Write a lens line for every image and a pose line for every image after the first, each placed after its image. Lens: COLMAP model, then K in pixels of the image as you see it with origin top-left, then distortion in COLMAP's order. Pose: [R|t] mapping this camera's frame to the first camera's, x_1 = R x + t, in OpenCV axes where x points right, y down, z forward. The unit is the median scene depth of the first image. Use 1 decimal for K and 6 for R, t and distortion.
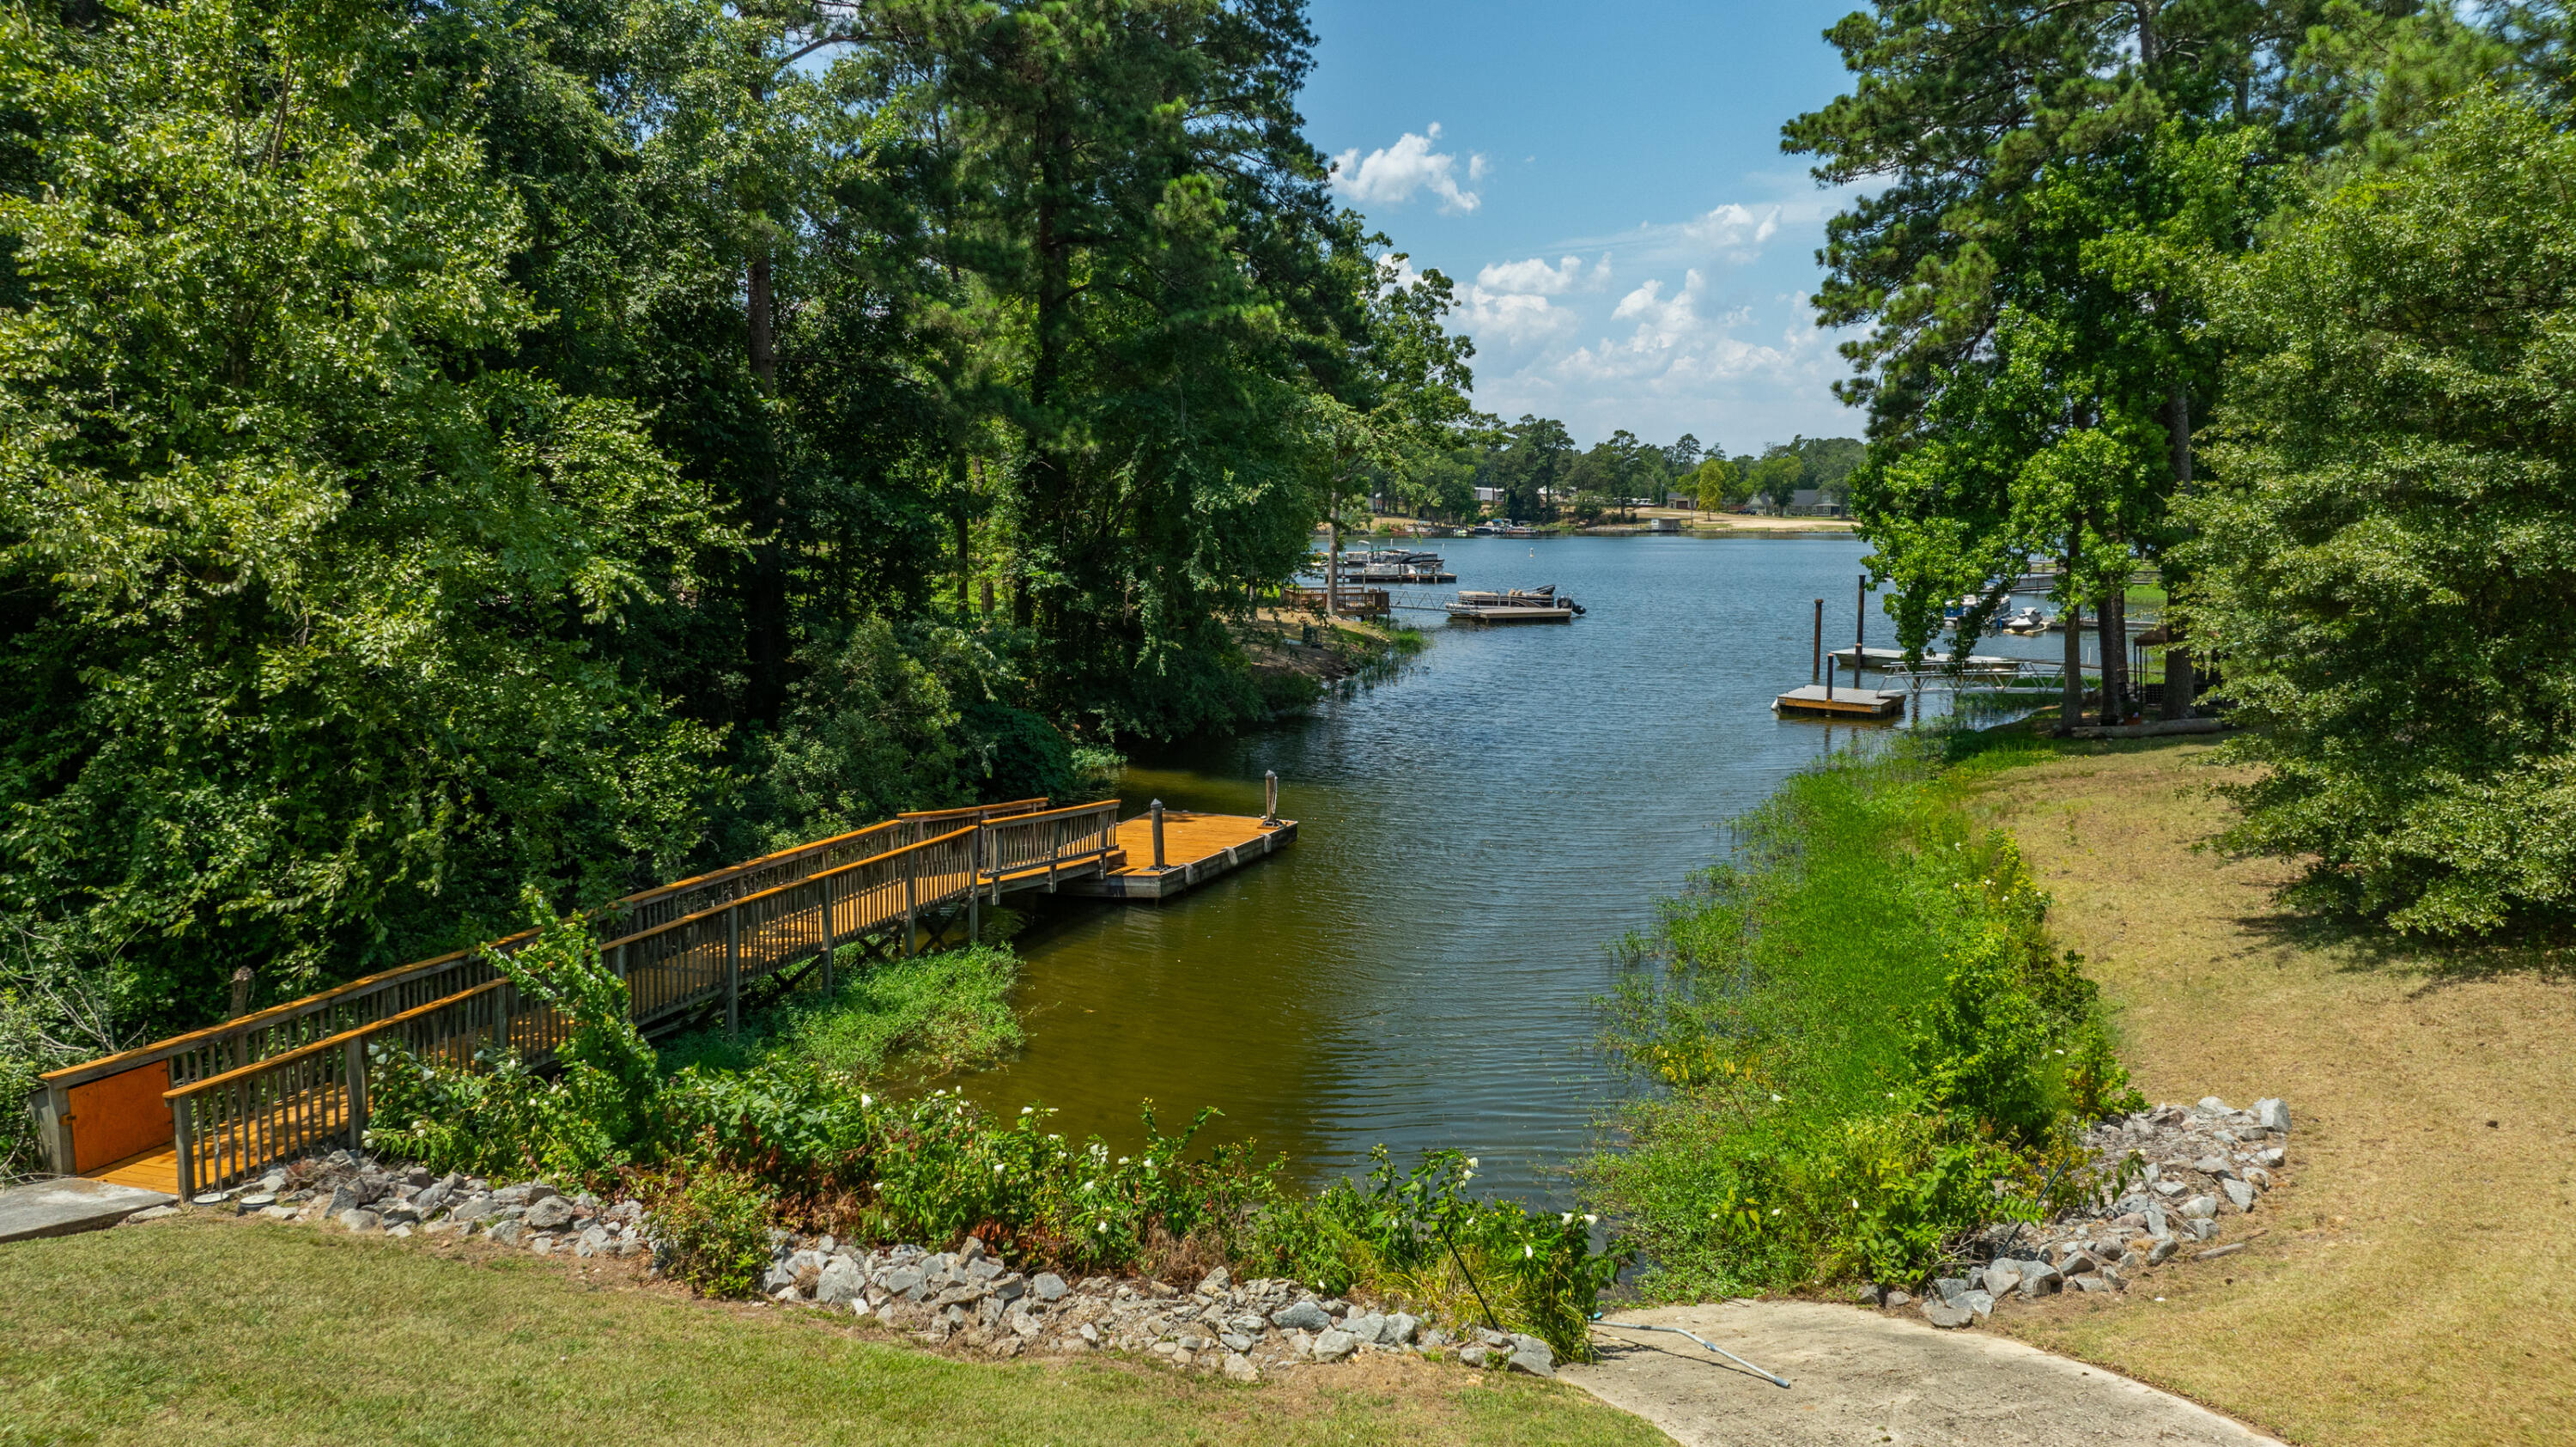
lens RADIAL K [[2069.4, 0, 1285.4], [0, 2069.4, 847.8], [0, 0, 1]] dist [-0.142615, -0.006588]
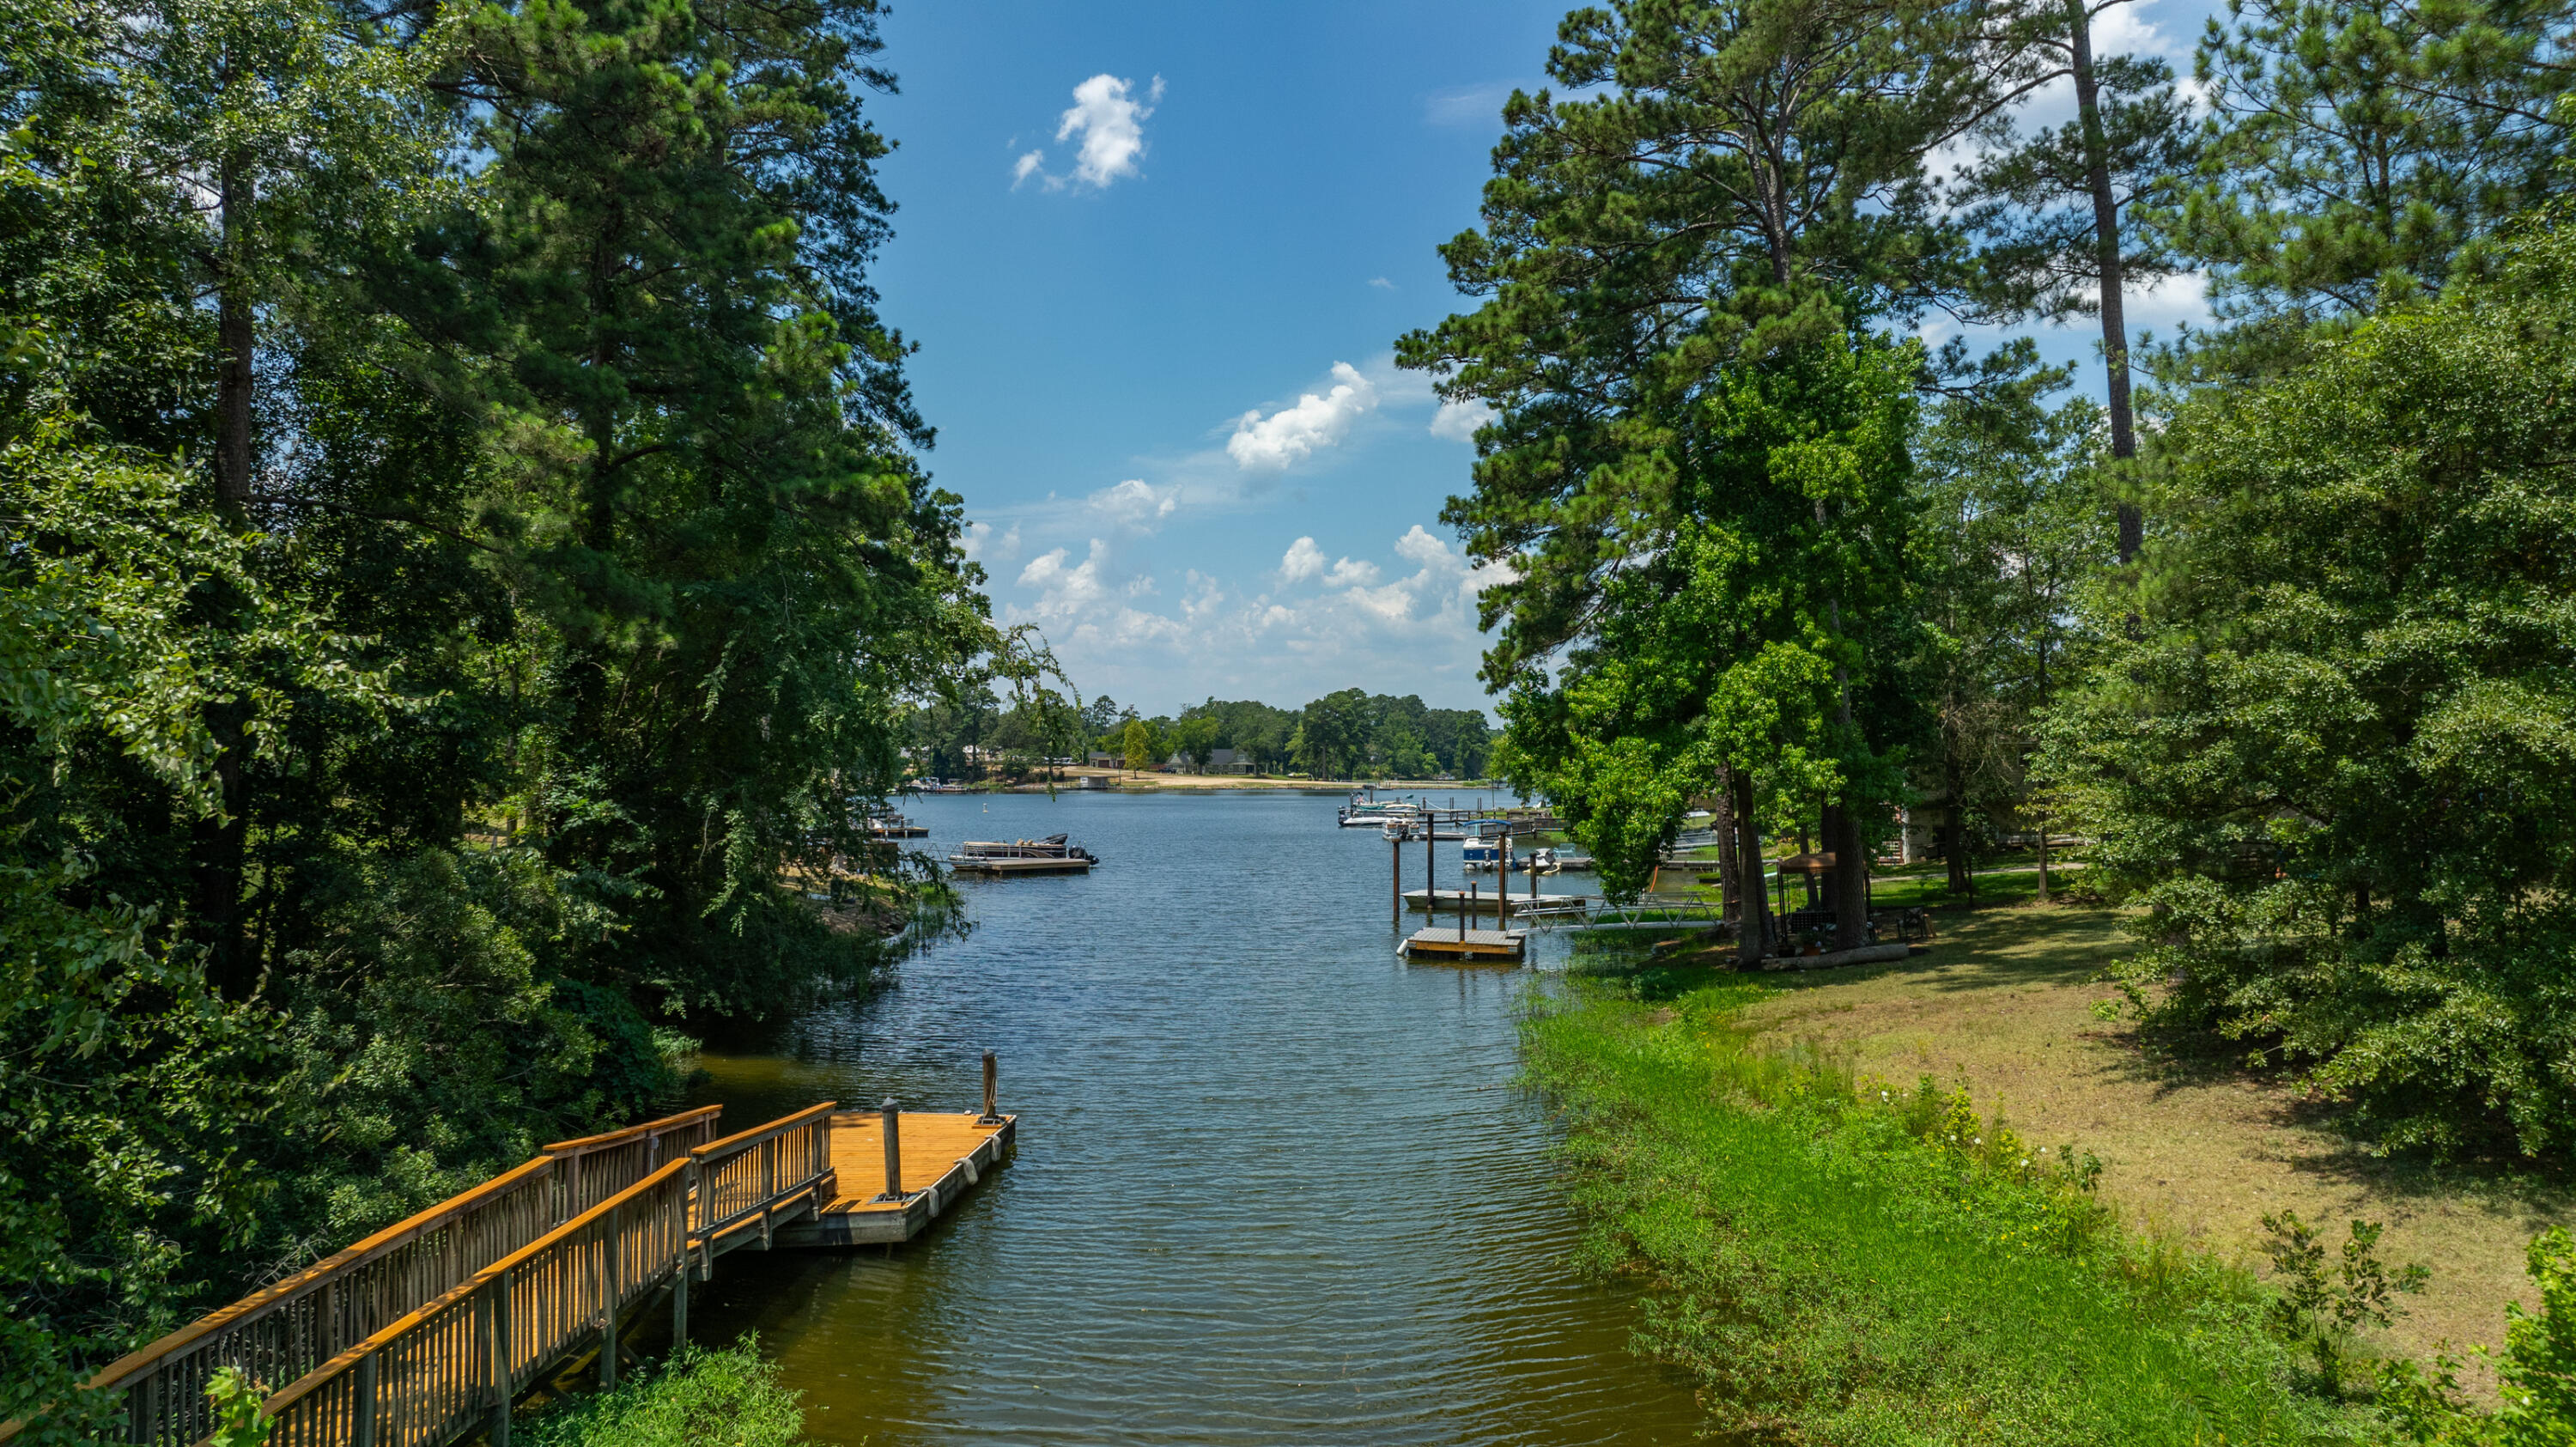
lens RADIAL K [[1832.9, 0, 1285.7], [0, 1832.9, 709.2], [0, 0, 1]] dist [-0.013204, 0.004977]
pose [[0.923238, 0.020696, 0.383672, -0.130416], [0.060596, 0.978210, -0.198579, -0.014982], [-0.379421, 0.206585, 0.901866, 0.259049]]
